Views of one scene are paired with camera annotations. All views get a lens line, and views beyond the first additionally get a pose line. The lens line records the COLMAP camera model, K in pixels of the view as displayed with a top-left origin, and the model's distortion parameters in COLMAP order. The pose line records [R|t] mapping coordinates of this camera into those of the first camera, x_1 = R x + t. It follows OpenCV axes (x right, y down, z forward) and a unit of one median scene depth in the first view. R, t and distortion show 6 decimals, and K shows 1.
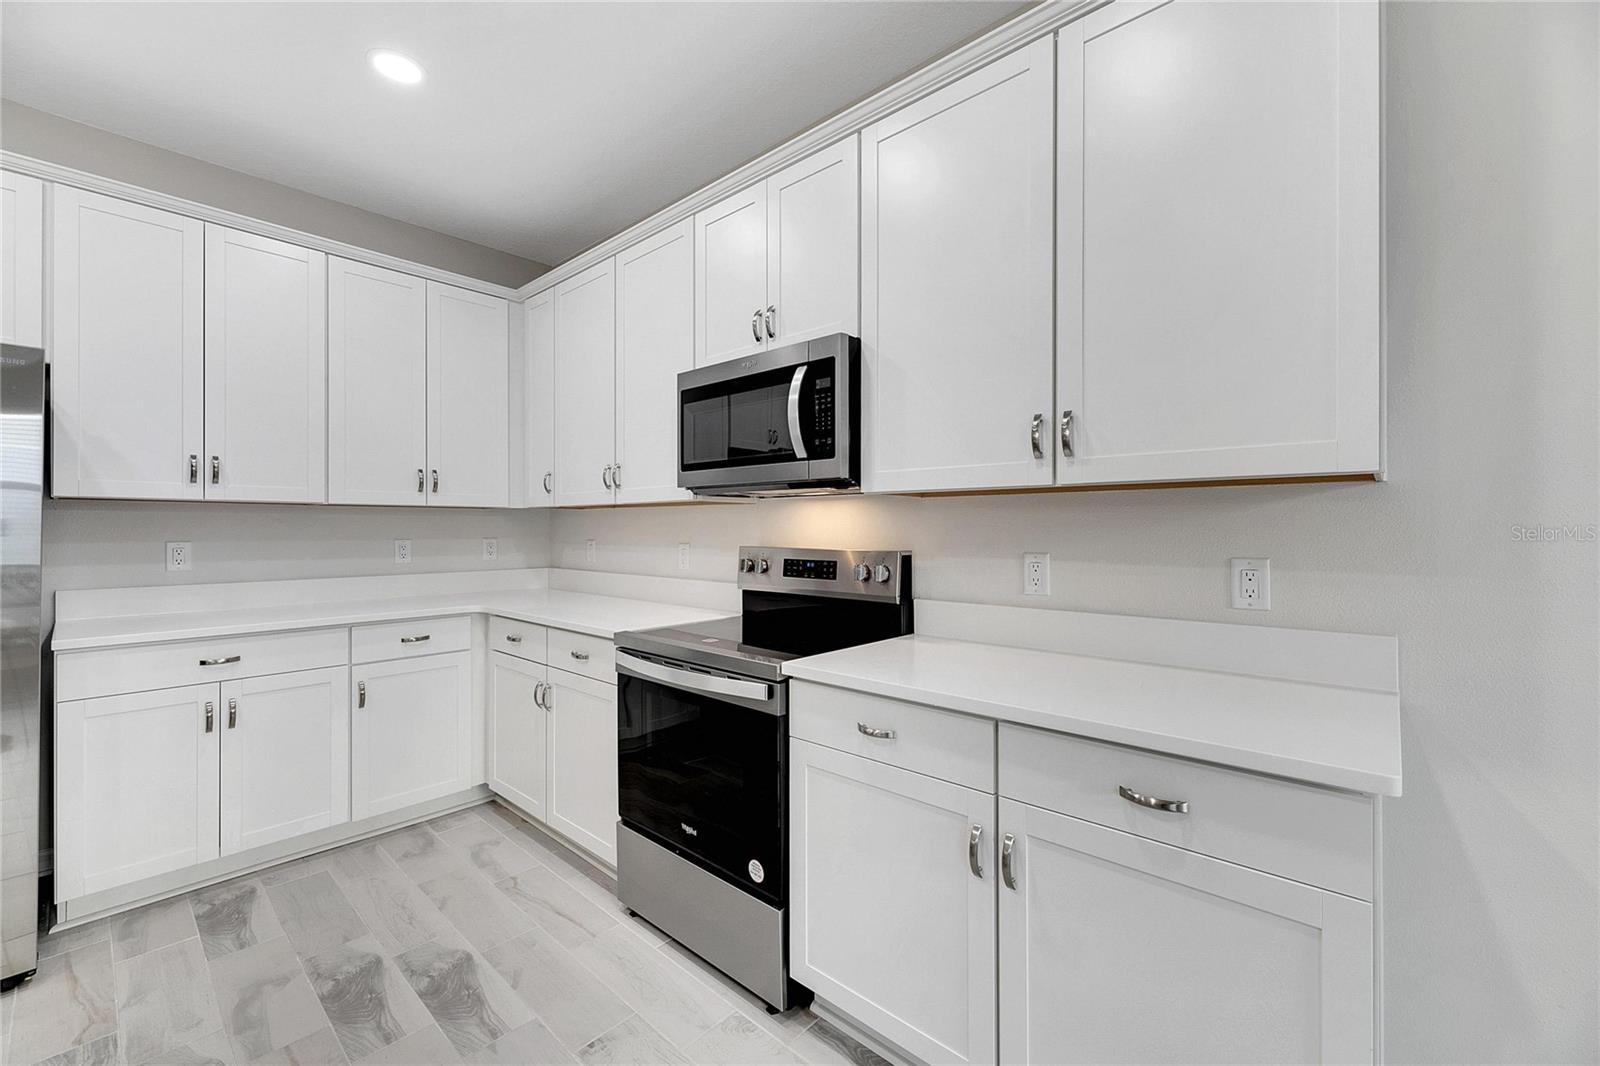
lens RADIAL K [[650.3, 0, 813.5], [0, 650.3, 530.9], [0, 0, 1]] dist [0.005211, -0.003459]
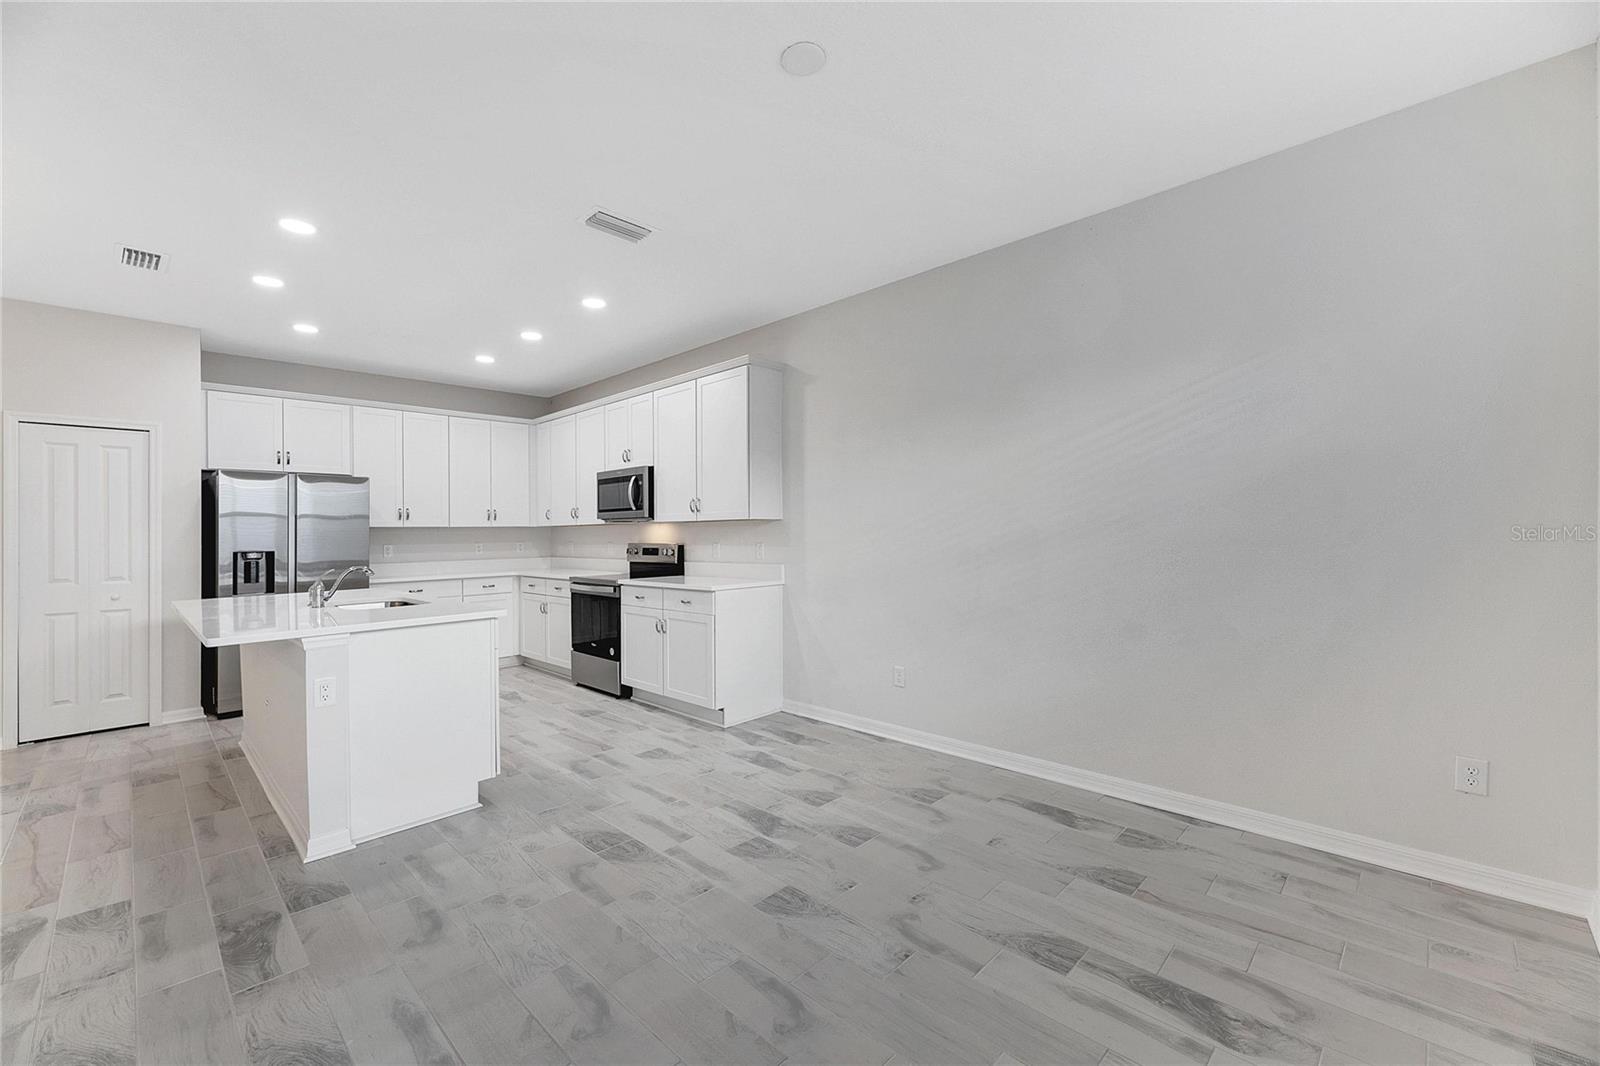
lens RADIAL K [[650.3, 0, 810.8], [0, 650.3, 525.9], [0, 0, 1]] dist [0.005211, -0.003459]
pose [[0.999350, -0.014694, -0.032927, 0.726504], [0.014153, 0.999762, -0.016583, 0.011498], [0.033163, 0.016107, 0.999320, -1.525923]]
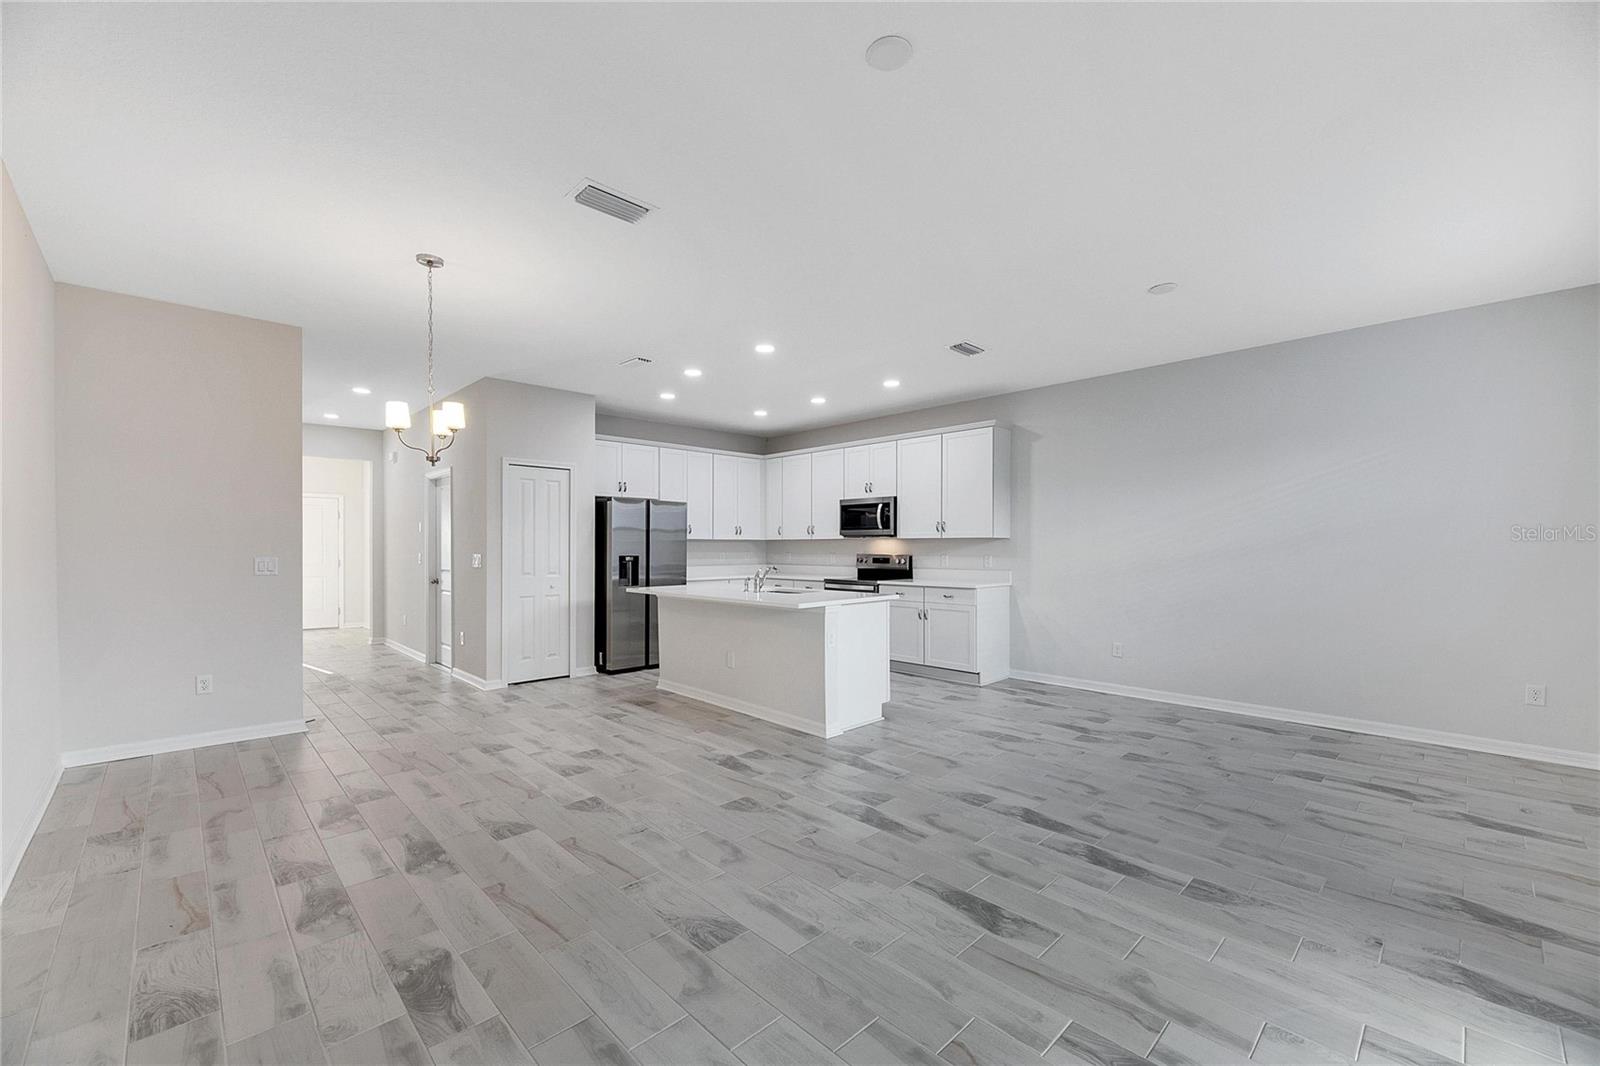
lens RADIAL K [[650.3, 0, 816.4], [0, 650.3, 536.5], [0, 0, 1]] dist [0.005211, -0.003459]
pose [[0.998127, -0.000566, -0.061169, -0.137692], [-0.000776, 0.999759, -0.021924, 0.010718], [0.061166, 0.021931, 0.997887, -2.374075]]
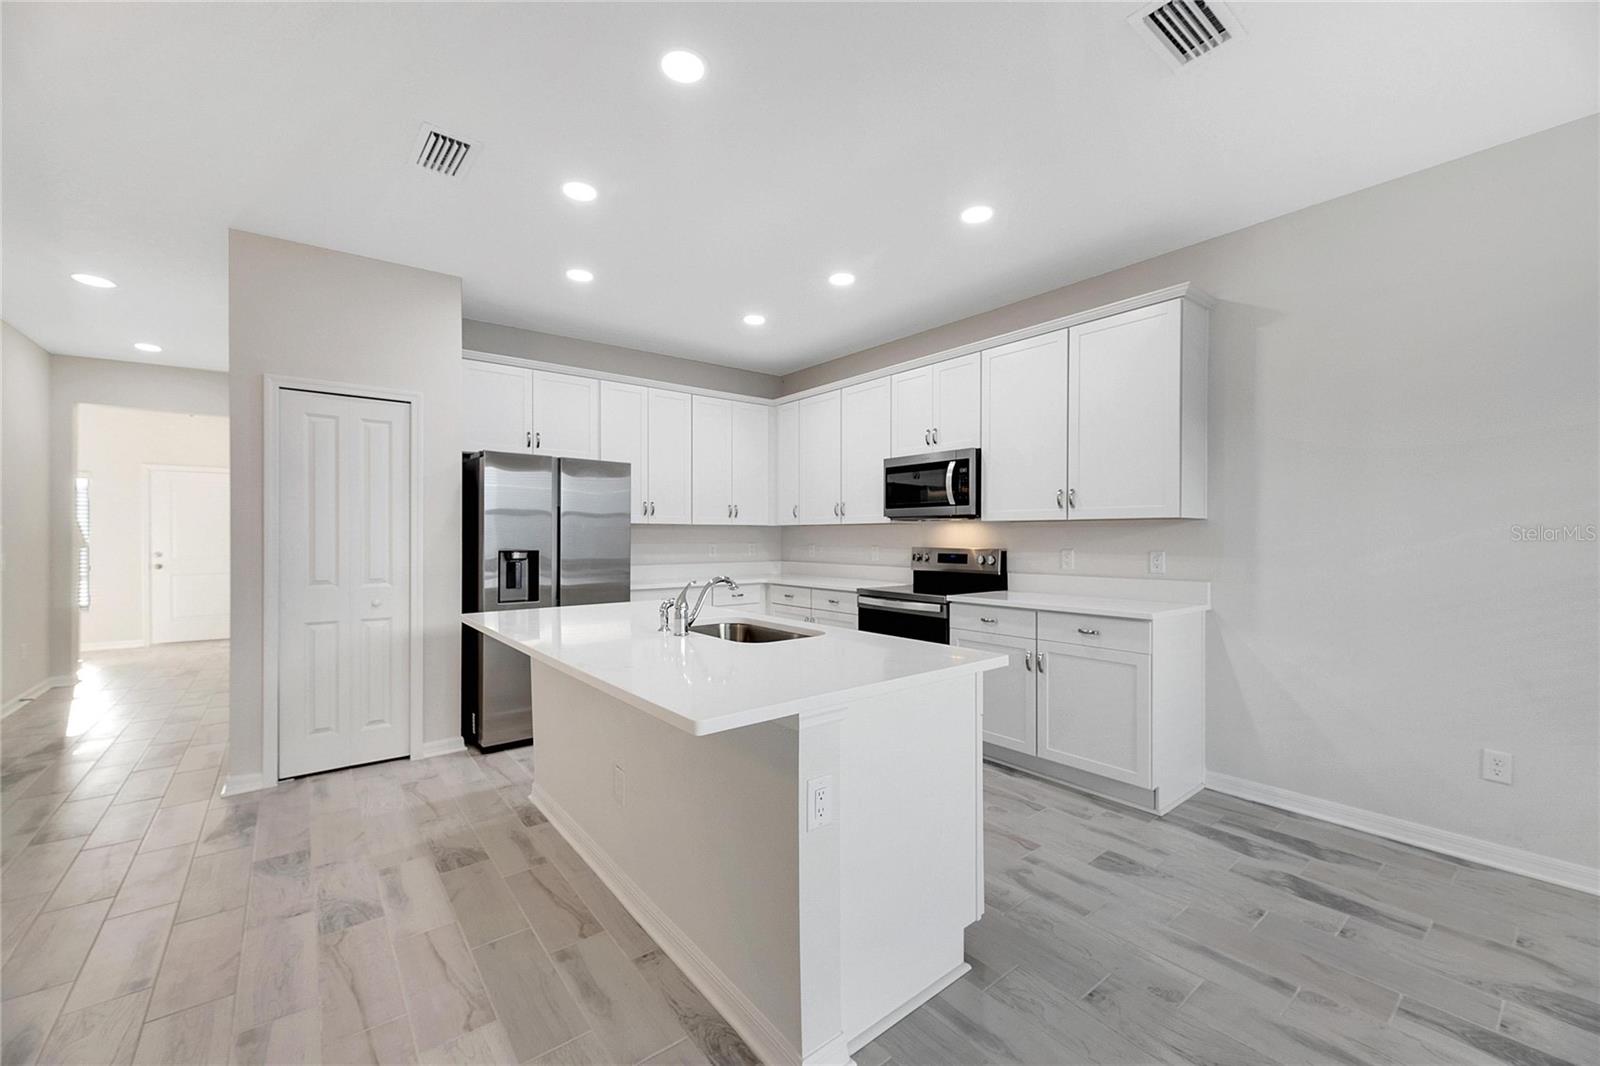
lens RADIAL K [[650.3, 0, 809.7], [0, 650.3, 534.6], [0, 0, 1]] dist [0.005211, -0.003459]
pose [[0.985782, 0.000642, -0.168027, -0.107512], [-0.002088, 0.999962, -0.008430, 0.004441], [0.168016, 0.008660, 0.985746, -1.044951]]
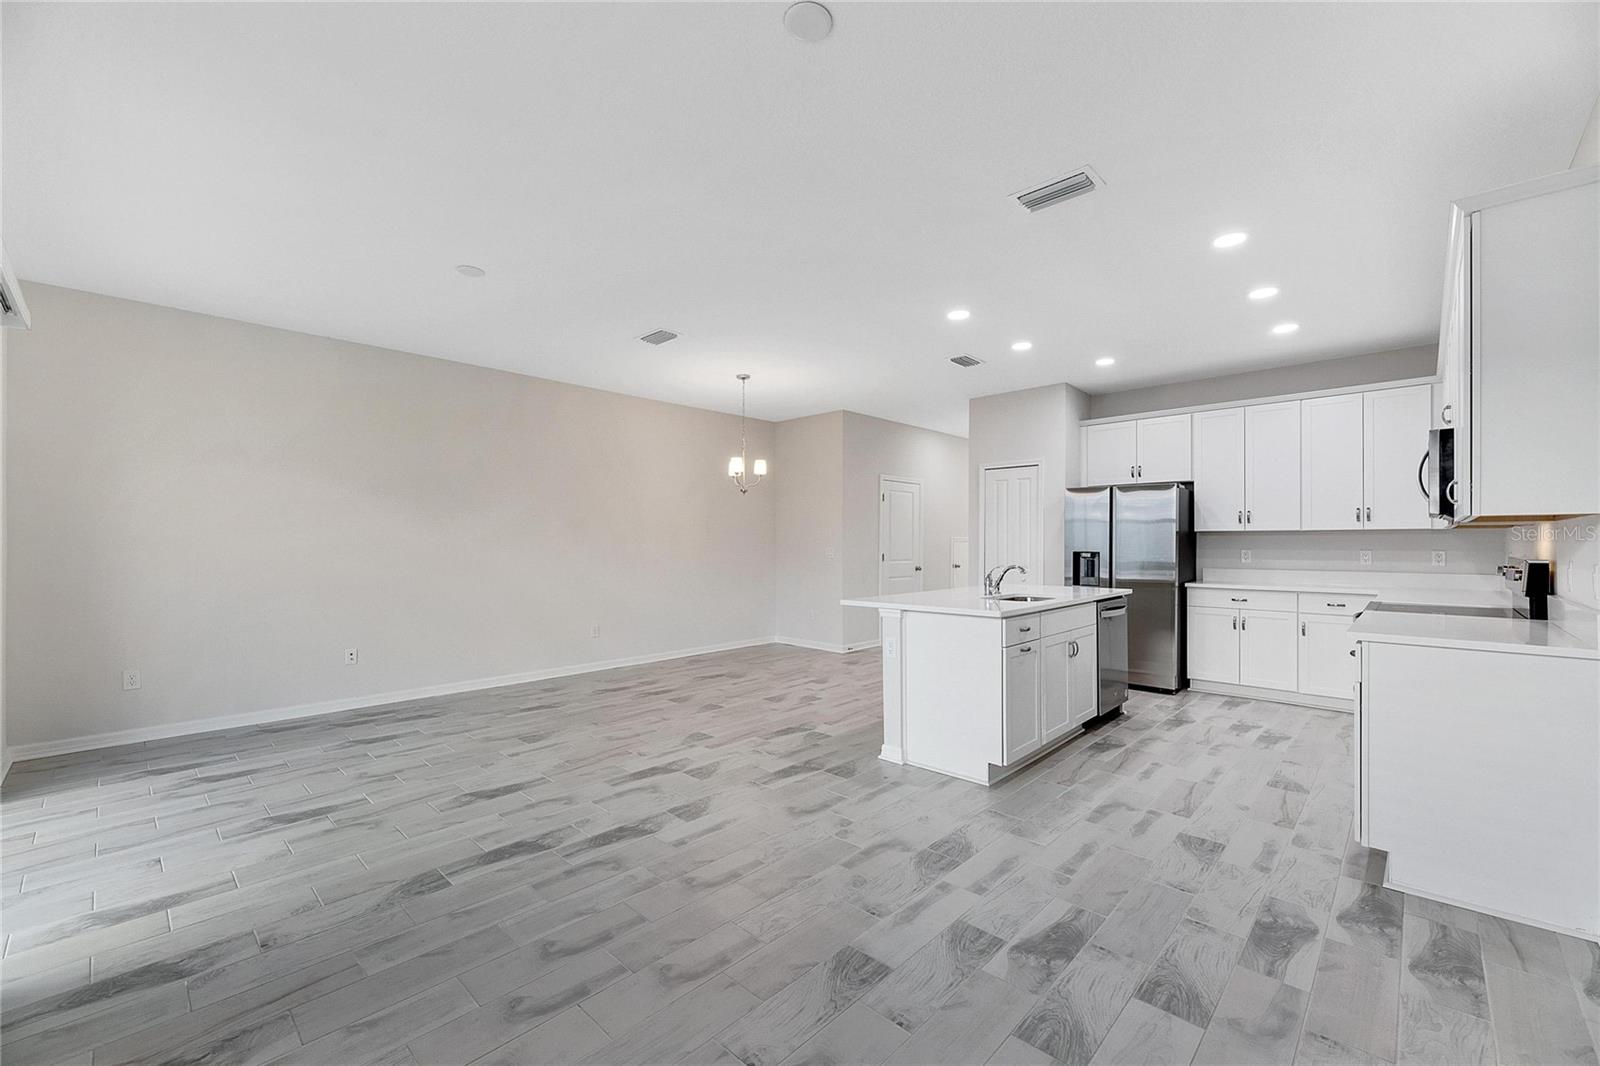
lens RADIAL K [[650.3, 0, 790.2], [0, 650.3, 539.9], [0, 0, 1]] dist [0.005211, -0.003459]
pose [[-0.037351, 0.000157, -0.999302, 1.556081], [-0.005835, 0.999983, 0.000375, -0.007814], [0.999285, 0.005845, -0.037349, -0.549056]]
